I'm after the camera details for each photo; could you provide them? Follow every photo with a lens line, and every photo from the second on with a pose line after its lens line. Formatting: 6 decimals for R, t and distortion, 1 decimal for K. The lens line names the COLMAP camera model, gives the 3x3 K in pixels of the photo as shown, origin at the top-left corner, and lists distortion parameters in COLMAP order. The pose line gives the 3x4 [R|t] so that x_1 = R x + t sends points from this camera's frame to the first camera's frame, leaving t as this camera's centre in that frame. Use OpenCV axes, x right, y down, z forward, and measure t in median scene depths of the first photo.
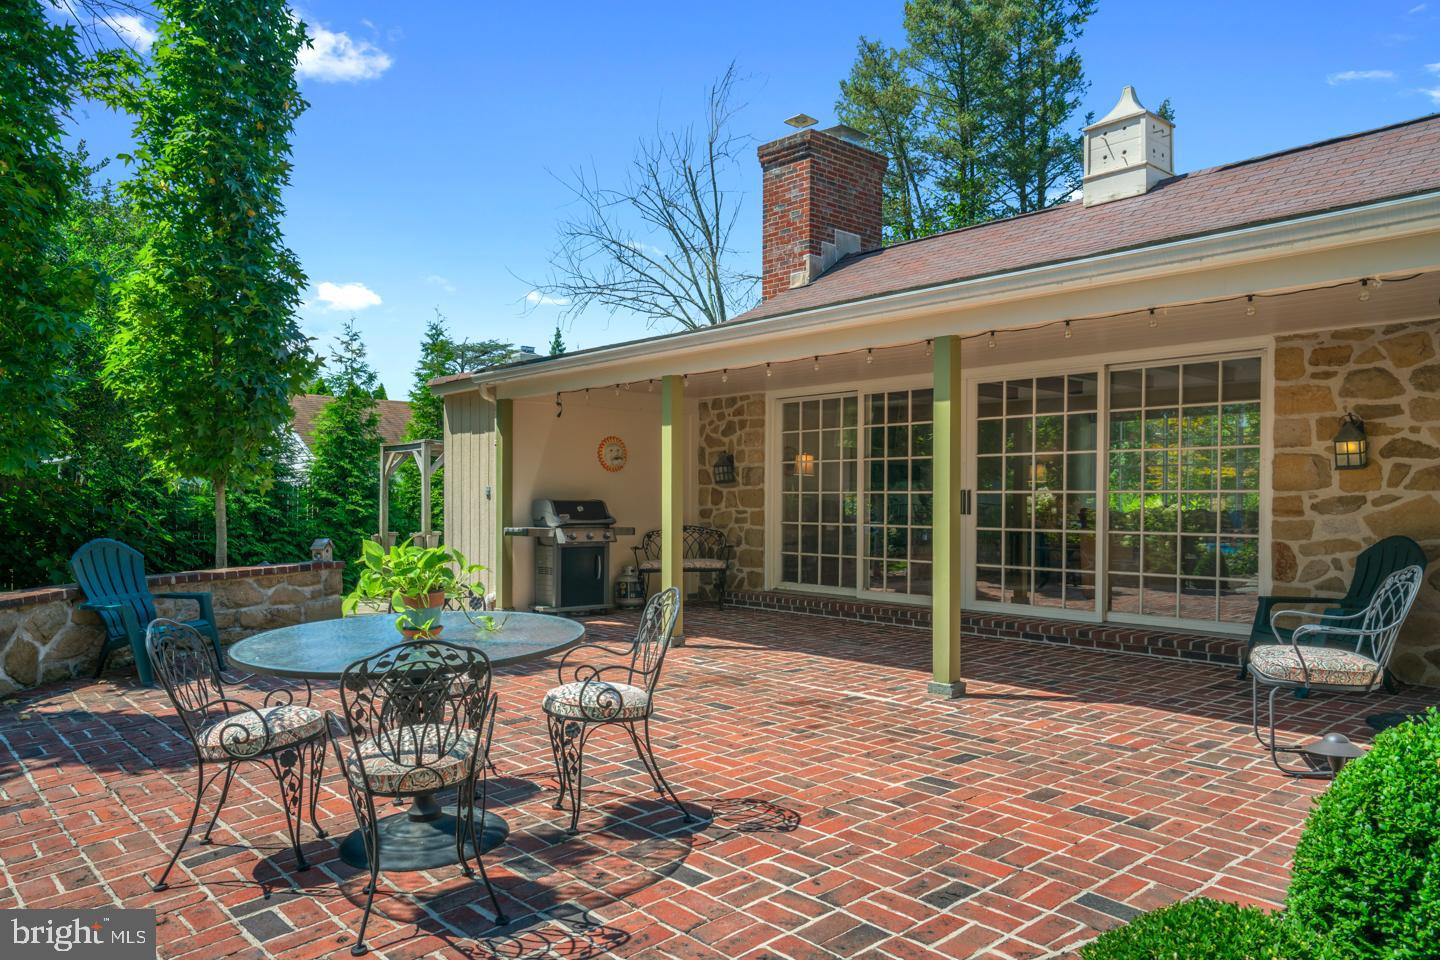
lens RADIAL K [[994.9, 0, 710.1], [0, 994.9, 520.2], [0, 0, 1]] dist [-0.000675, 0.002673]
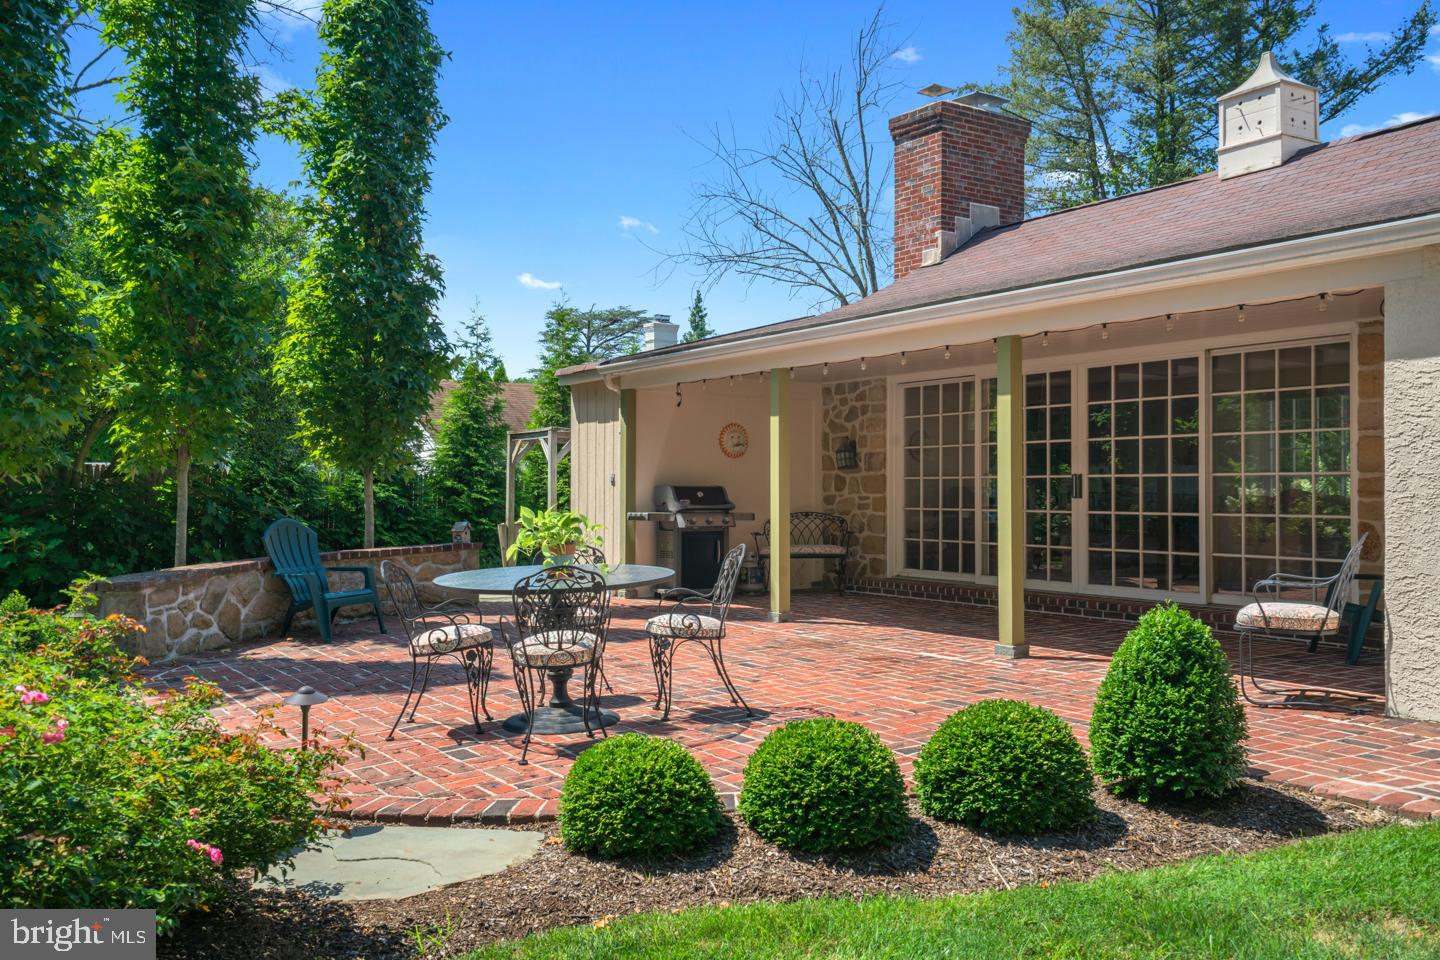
lens RADIAL K [[1223.9, 0, 720.0], [0, 1223.9, 480.0], [0, 0, 1]] dist [0.039693, 0.002891]
pose [[0.990645, -0.004371, -0.136395, 0.060742], [0.000166, 0.999525, -0.030824, 0.012138], [0.136465, 0.030513, 0.990175, -0.243771]]
